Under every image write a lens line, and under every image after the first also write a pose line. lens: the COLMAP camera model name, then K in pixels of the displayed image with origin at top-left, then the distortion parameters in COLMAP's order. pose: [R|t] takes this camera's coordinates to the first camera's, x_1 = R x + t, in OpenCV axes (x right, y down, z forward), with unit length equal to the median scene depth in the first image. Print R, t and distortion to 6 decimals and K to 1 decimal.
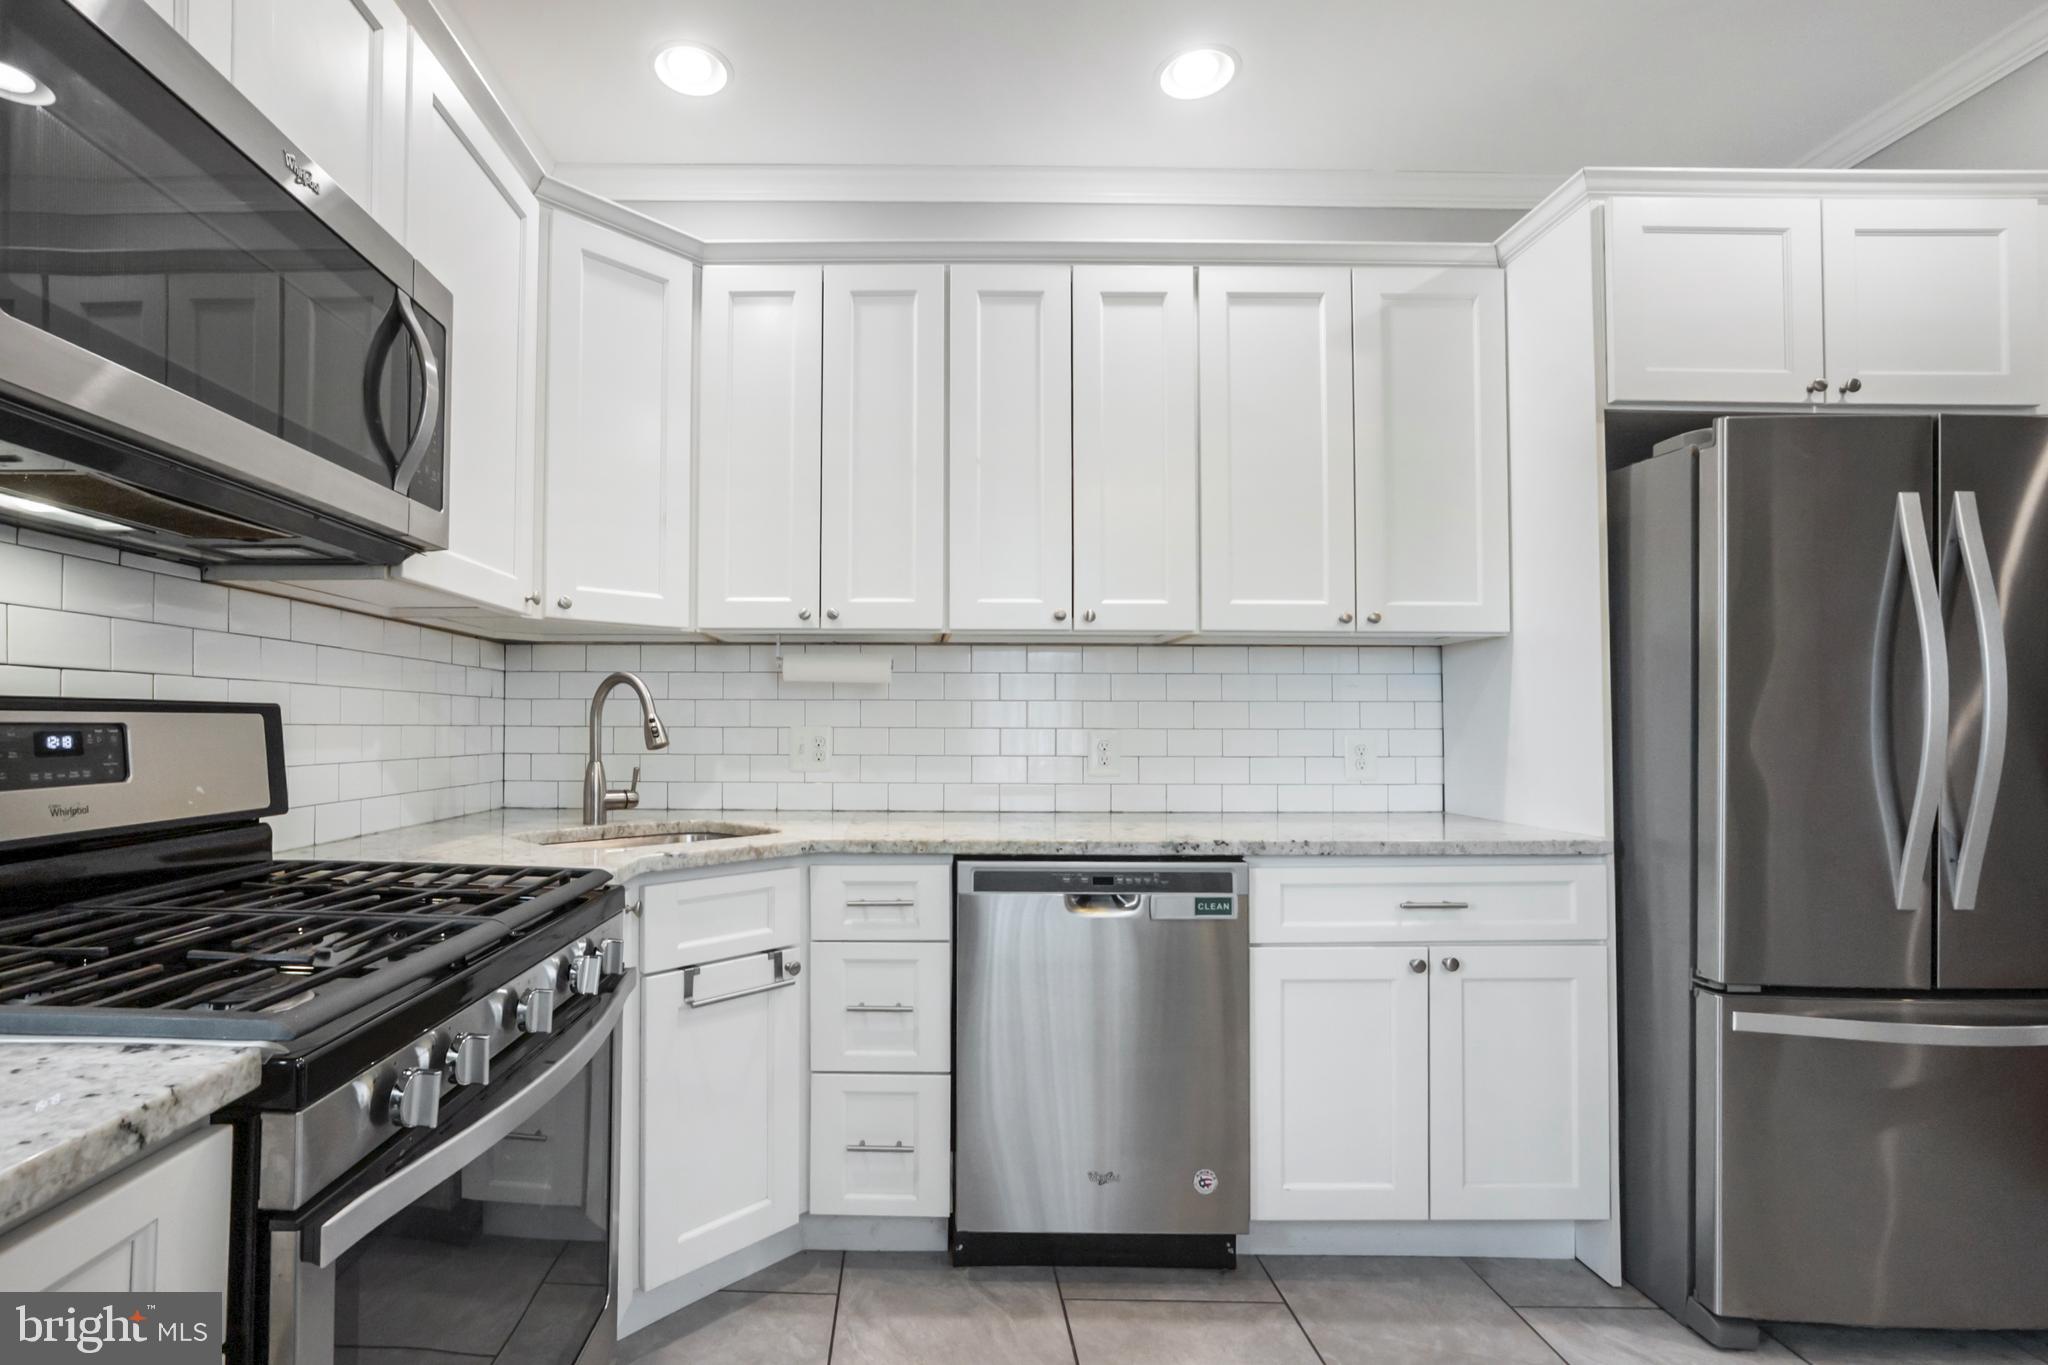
lens RADIAL K [[880.6, 0, 1022.0], [0, 880.6, 708.7], [0, 0, 1]] dist [-0.053569, 0.000081]
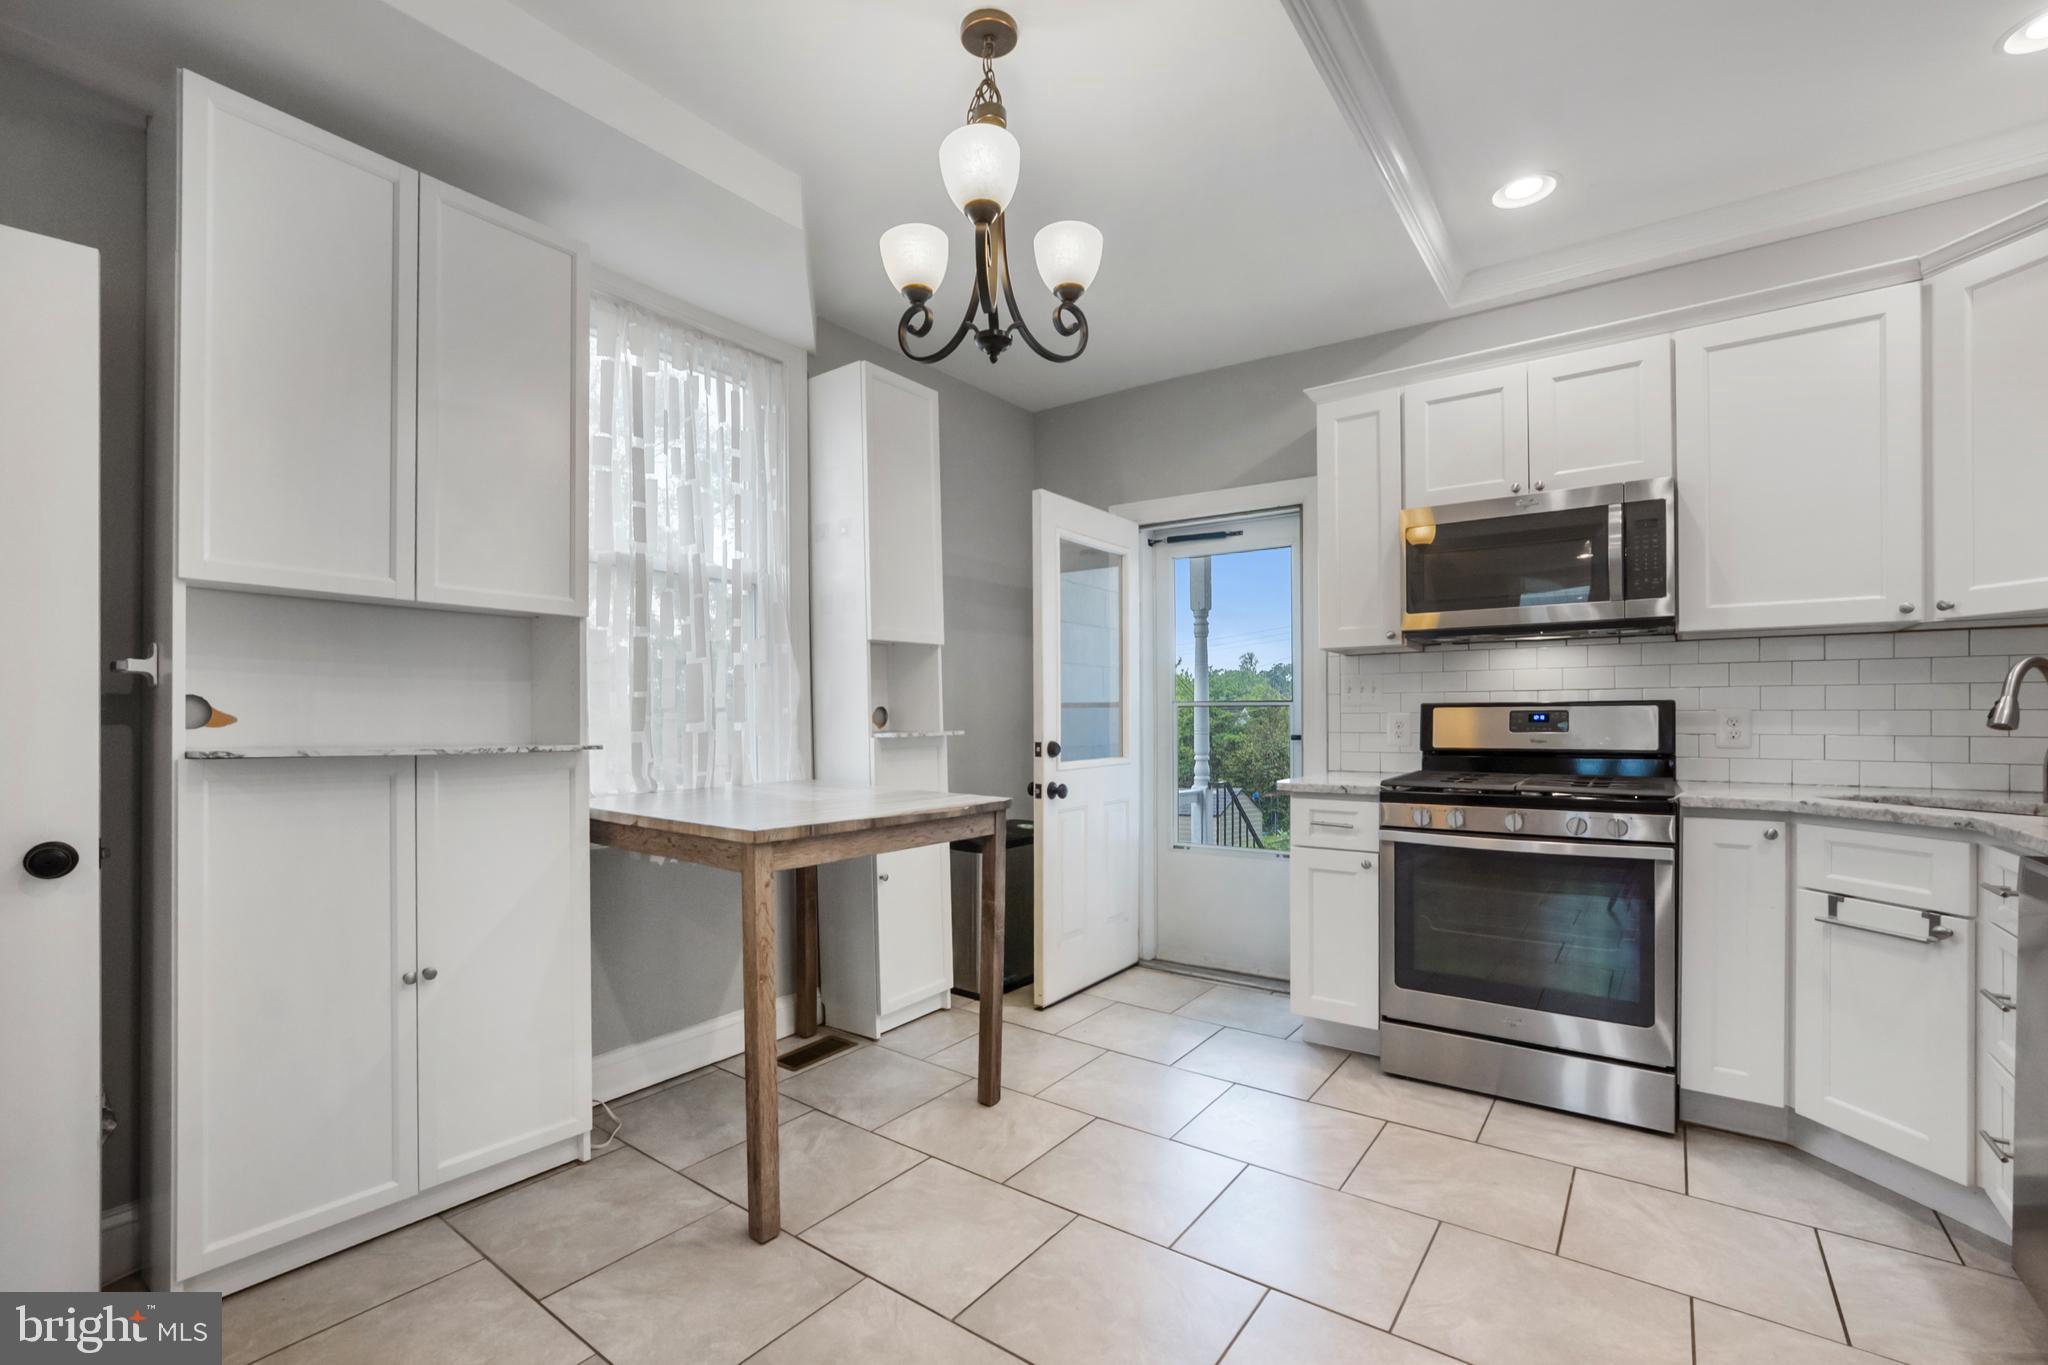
lens RADIAL K [[880.6, 0, 1022.0], [0, 880.6, 708.7], [0, 0, 1]] dist [-0.053569, 0.000081]
pose [[-0.578498, -0.002725, -0.815679, 1.366308], [0.017901, 0.999711, -0.016036, 0.015398], [0.815487, -0.023878, -0.578282, 0.730895]]
